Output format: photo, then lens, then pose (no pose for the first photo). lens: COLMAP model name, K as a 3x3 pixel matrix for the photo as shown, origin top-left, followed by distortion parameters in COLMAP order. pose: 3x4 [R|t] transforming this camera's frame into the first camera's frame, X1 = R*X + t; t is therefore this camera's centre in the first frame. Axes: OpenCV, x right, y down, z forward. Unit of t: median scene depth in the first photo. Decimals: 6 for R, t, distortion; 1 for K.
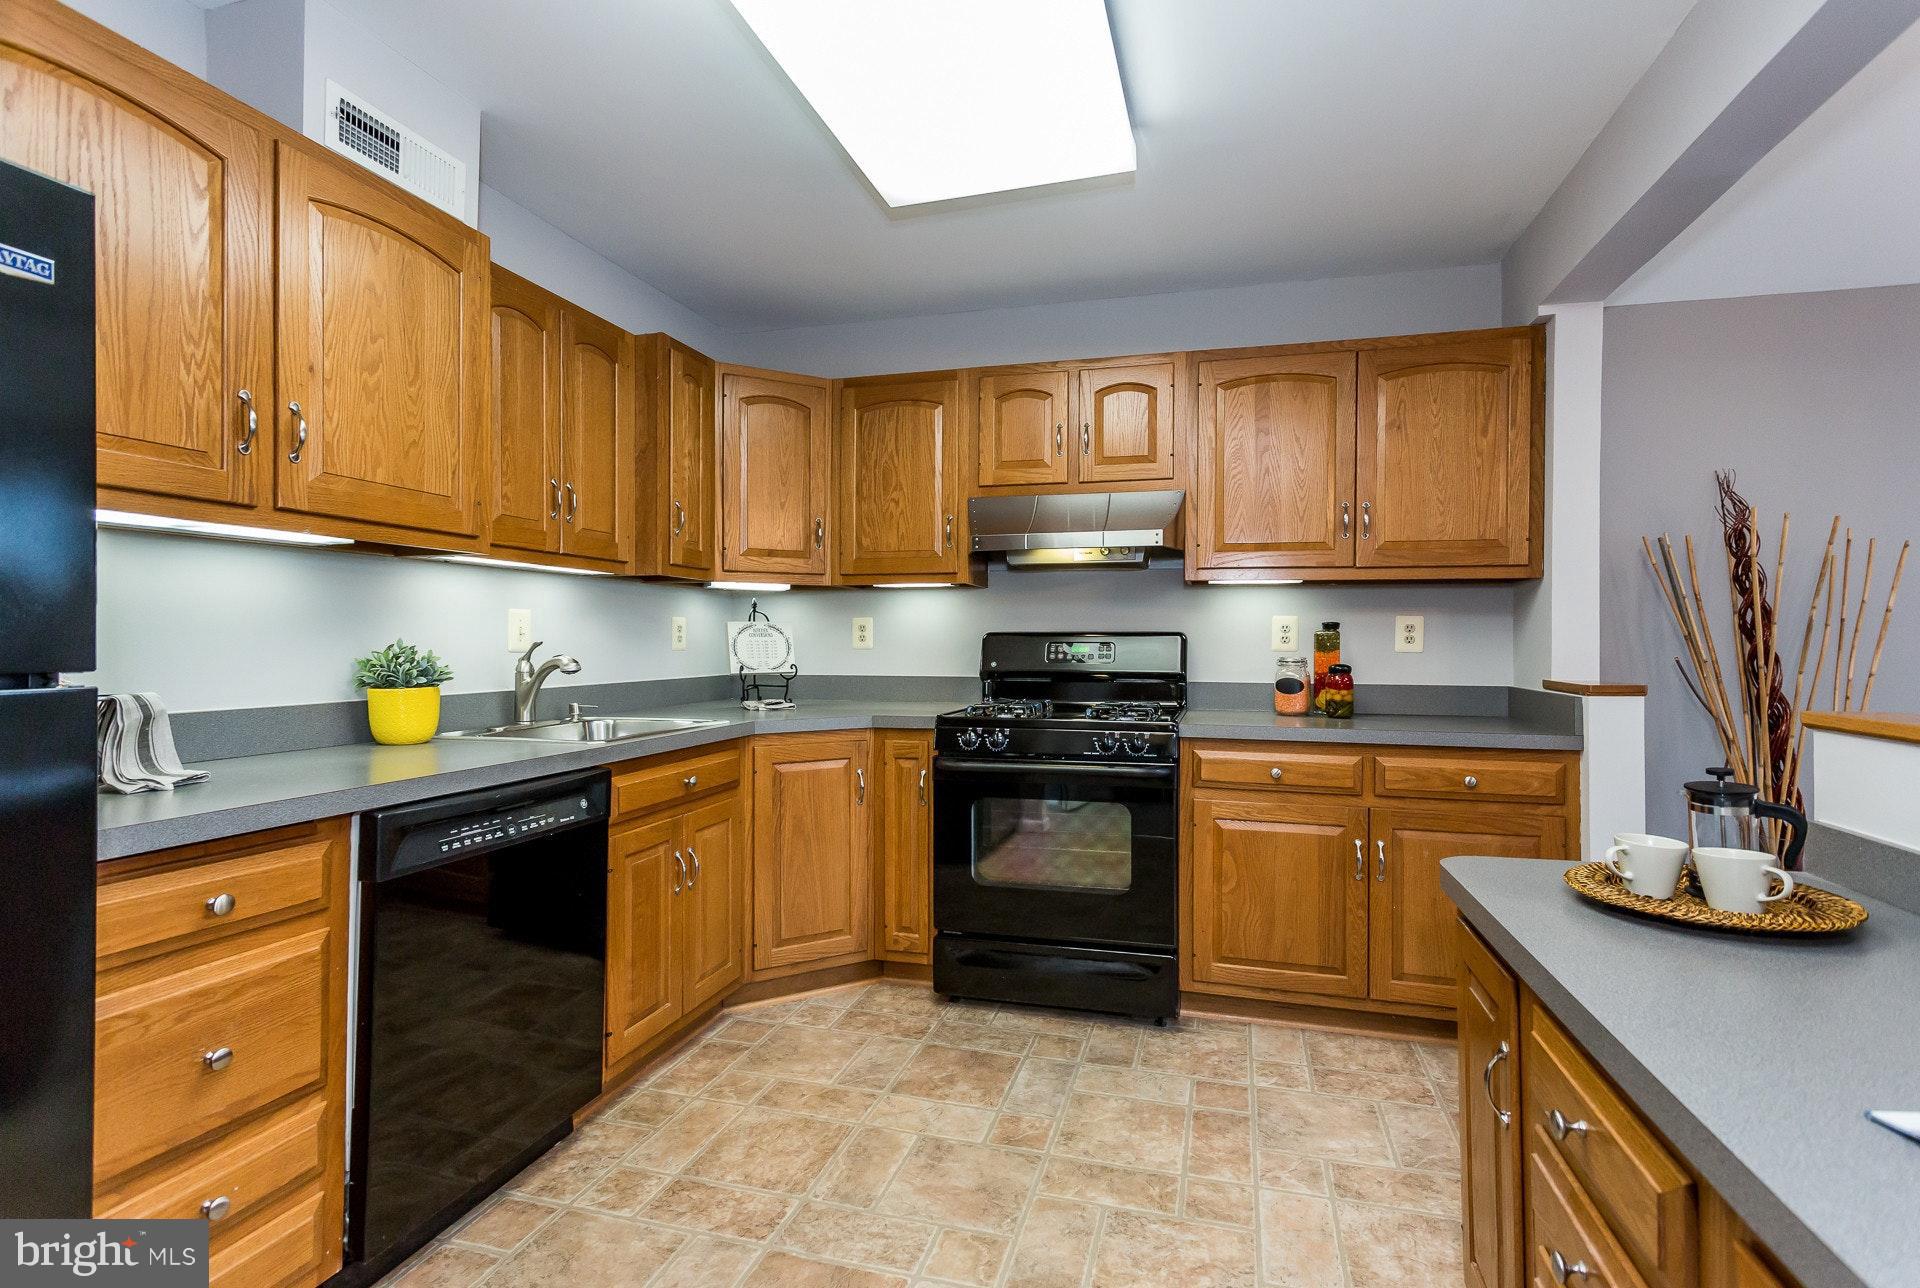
lens RADIAL K [[907.9, 0, 977.6], [0, 907.9, 641.1], [0, 0, 1]] dist [0.009576, -0.000391]
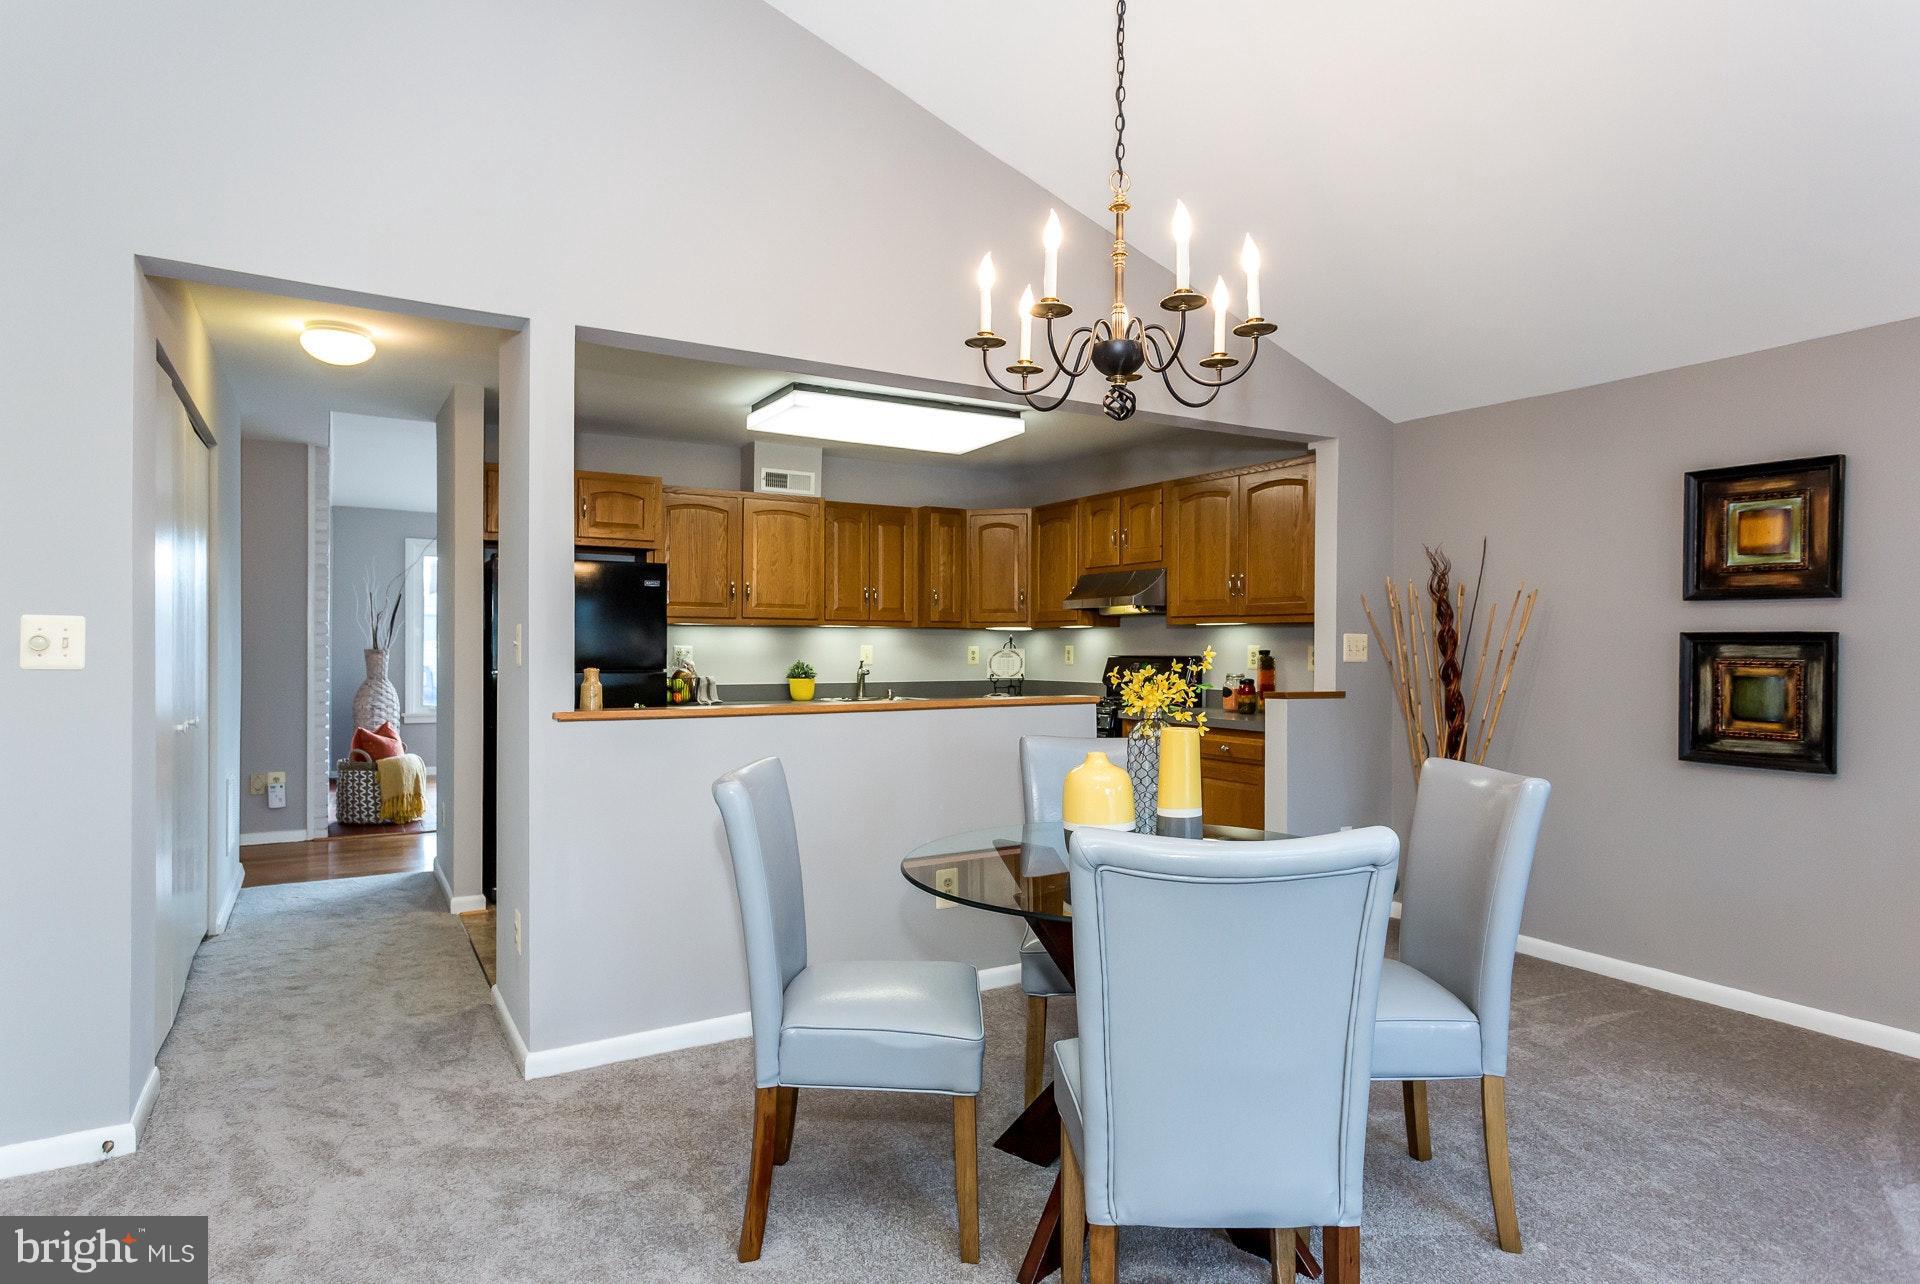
lens RADIAL K [[1072.0, 0, 948.6], [0, 1072.0, 646.4], [0, 0, 1]] dist [0.001812, 0.000104]
pose [[0.710413, -0.002883, -0.703779, 1.487942], [-0.000842, 0.999987, -0.004945, -0.020777], [0.703785, 0.004106, 0.710401, -0.706220]]
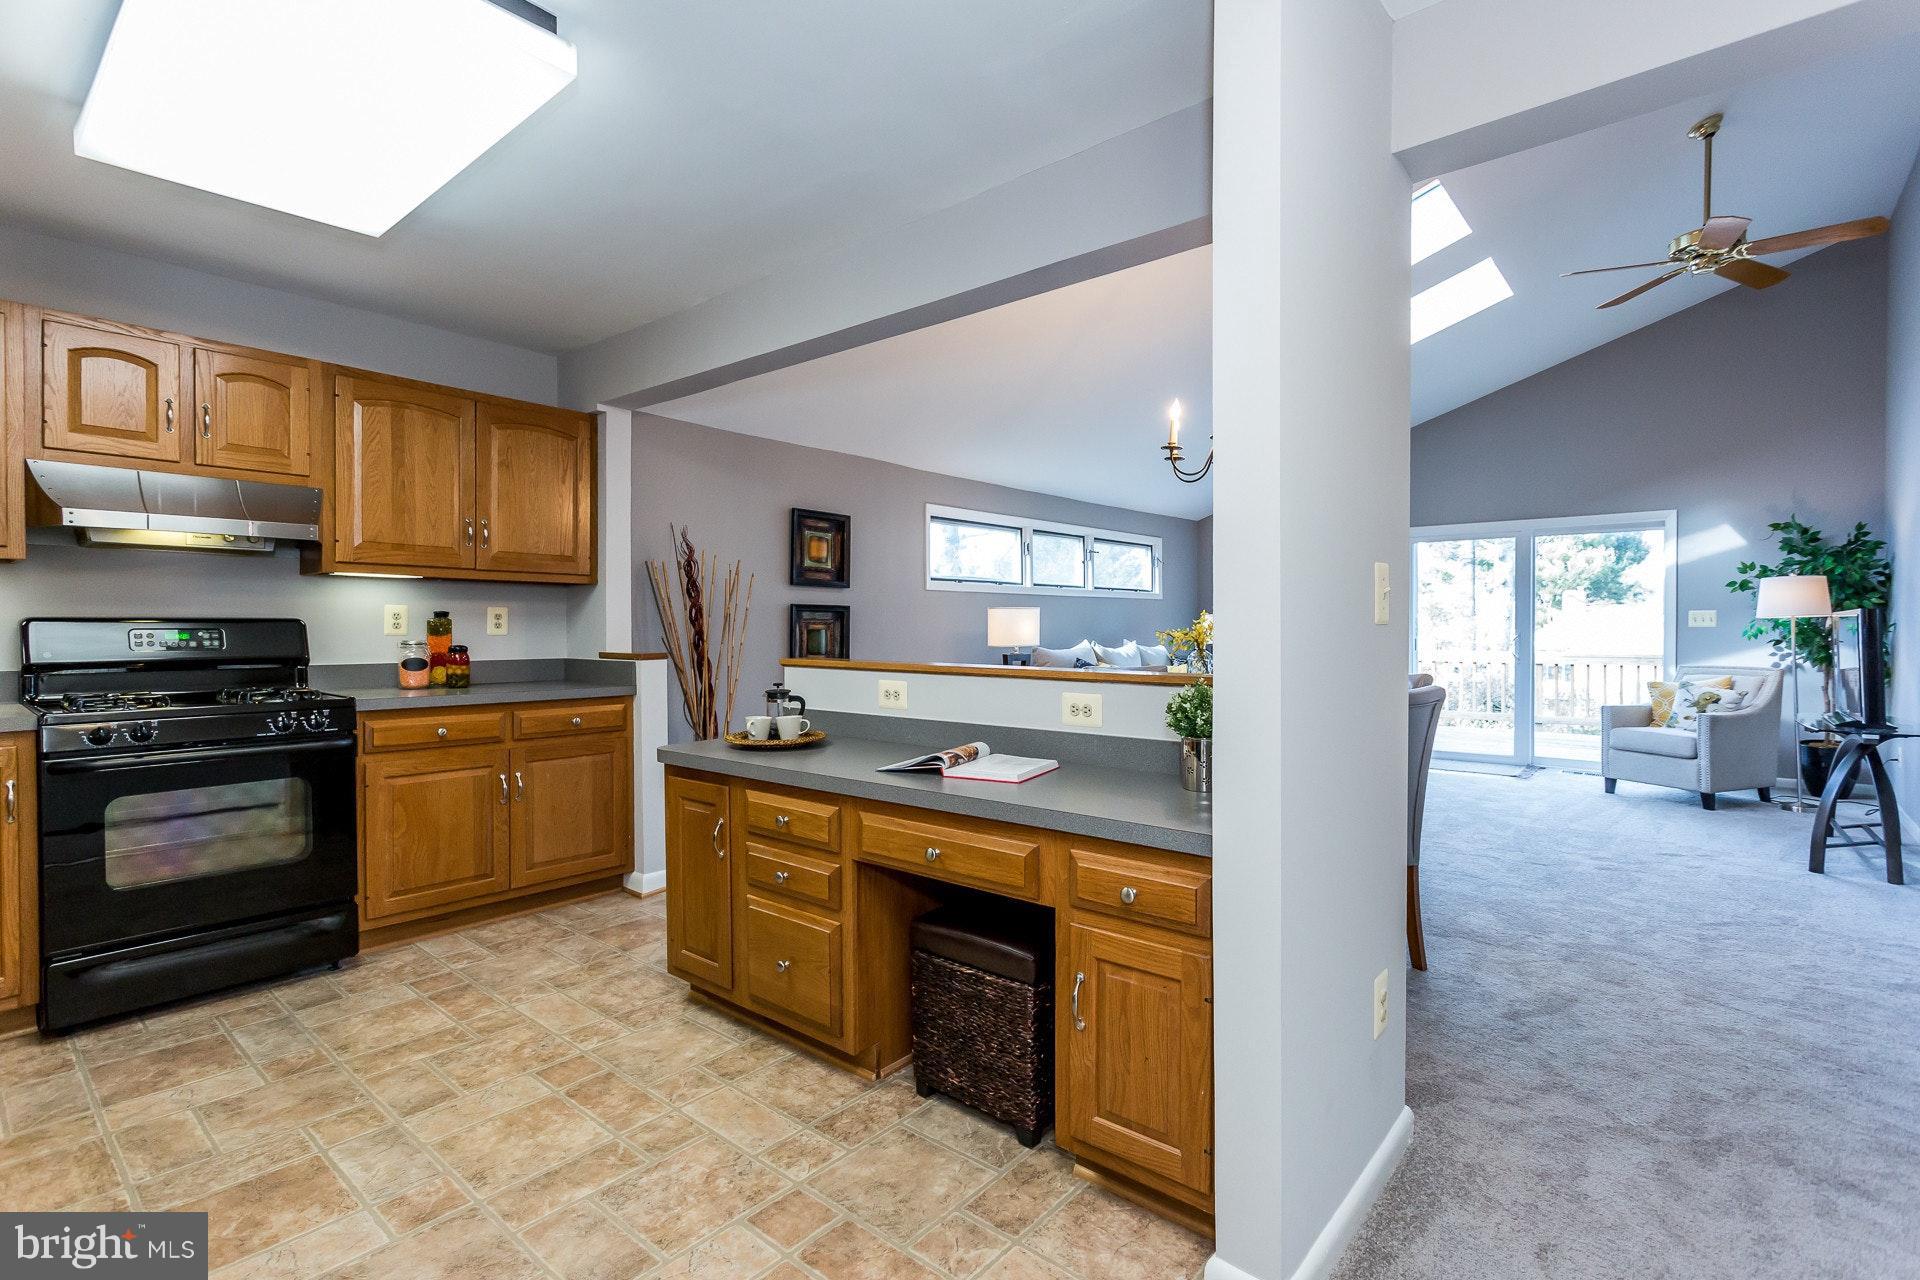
lens RADIAL K [[907.9, 0, 952.4], [0, 907.9, 637.4], [0, 0, 1]] dist [0.009576, -0.000391]
pose [[0.428853, -0.015255, 0.903245, -0.510617], [0.002068, 0.999871, 0.015905, -0.004623], [-0.903372, -0.004953, 0.428830, -0.180336]]
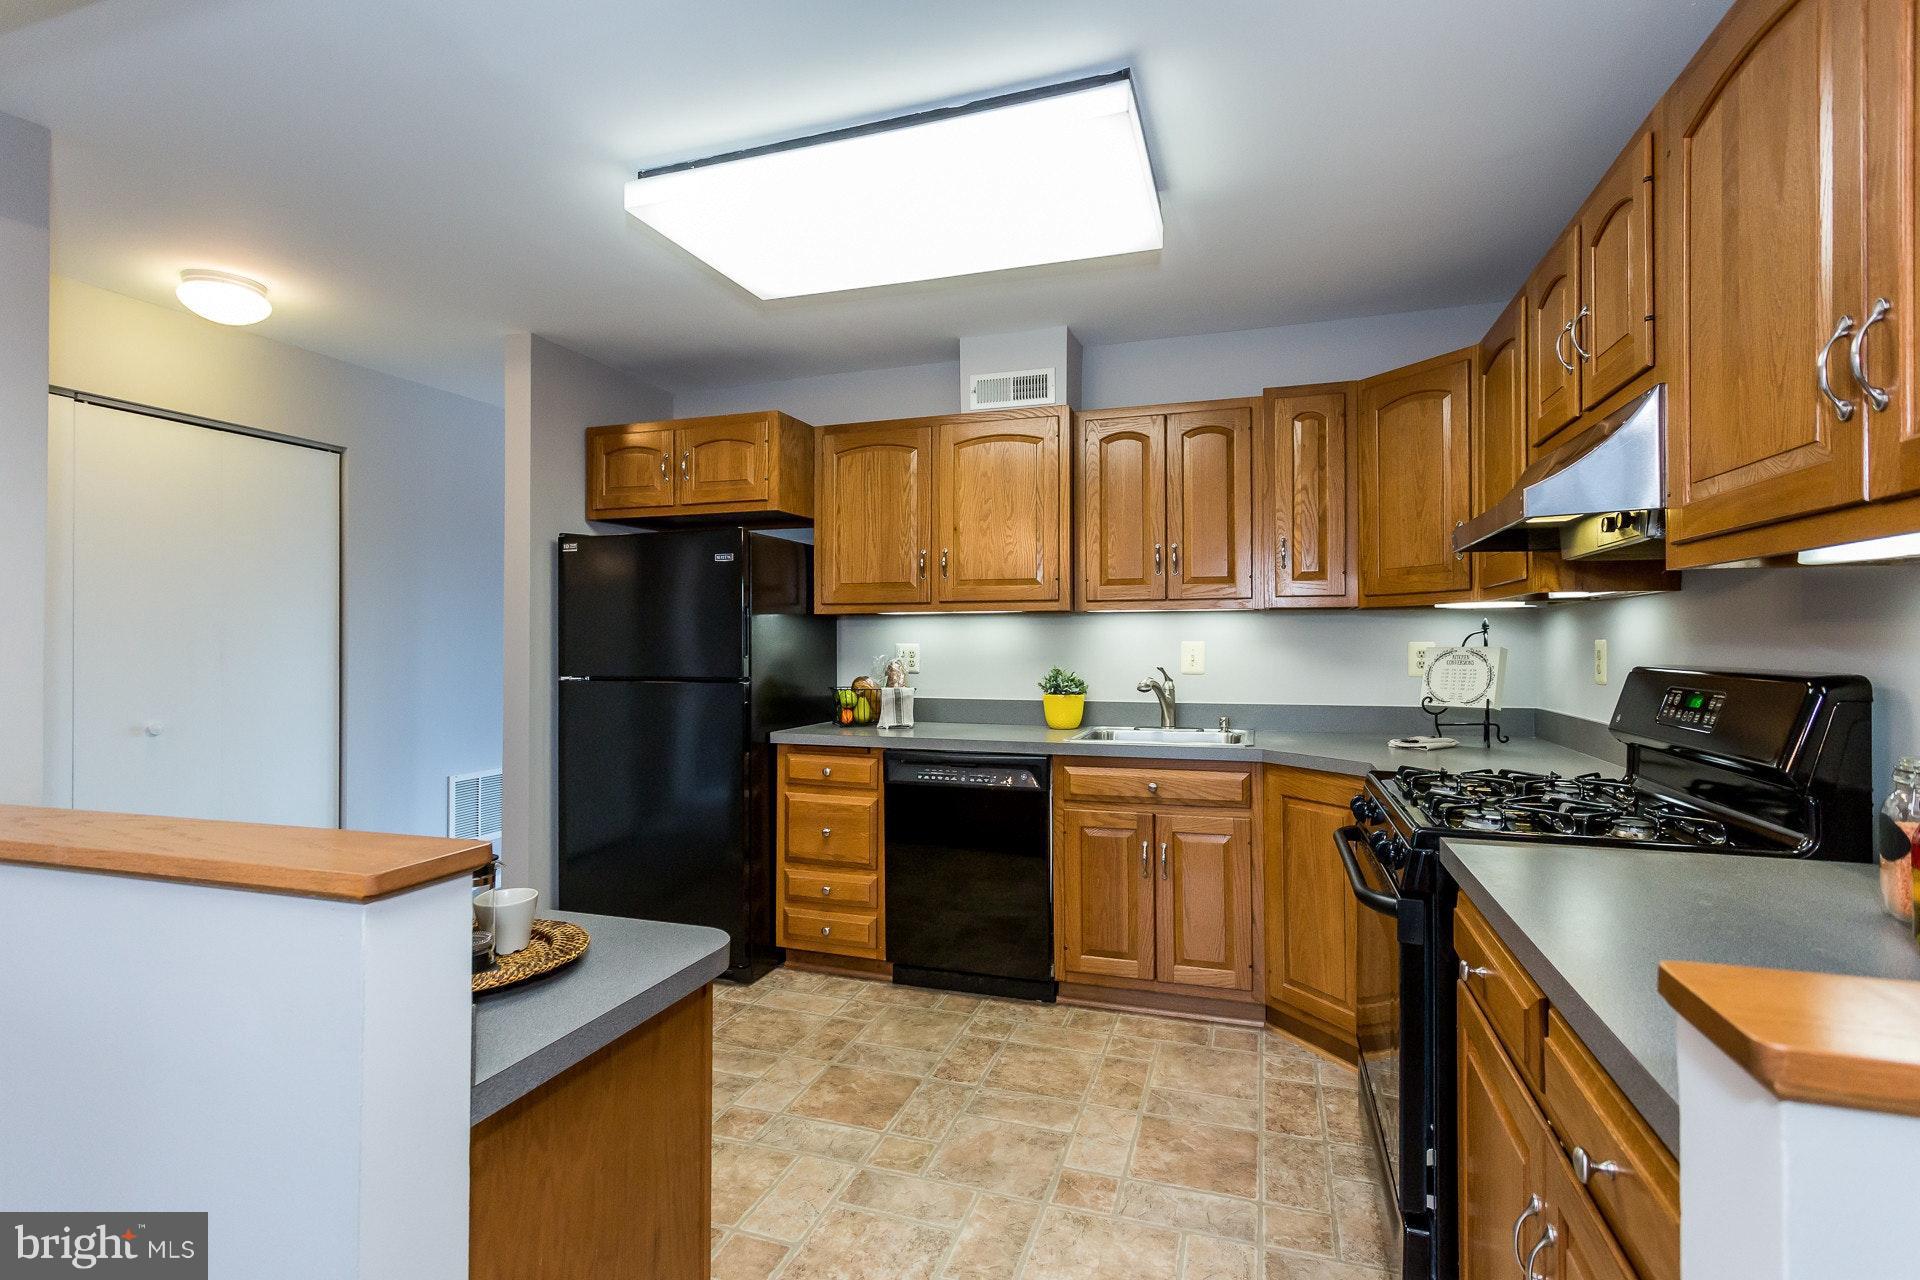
lens RADIAL K [[907.9, 0, 960.7], [0, 907.9, 636.5], [0, 0, 1]] dist [0.009576, -0.000391]
pose [[-0.052680, -0.010388, -0.998557, 0.845493], [0.002700, 0.999941, -0.010545, -0.030350], [0.998608, -0.003252, -0.052649, 0.760731]]
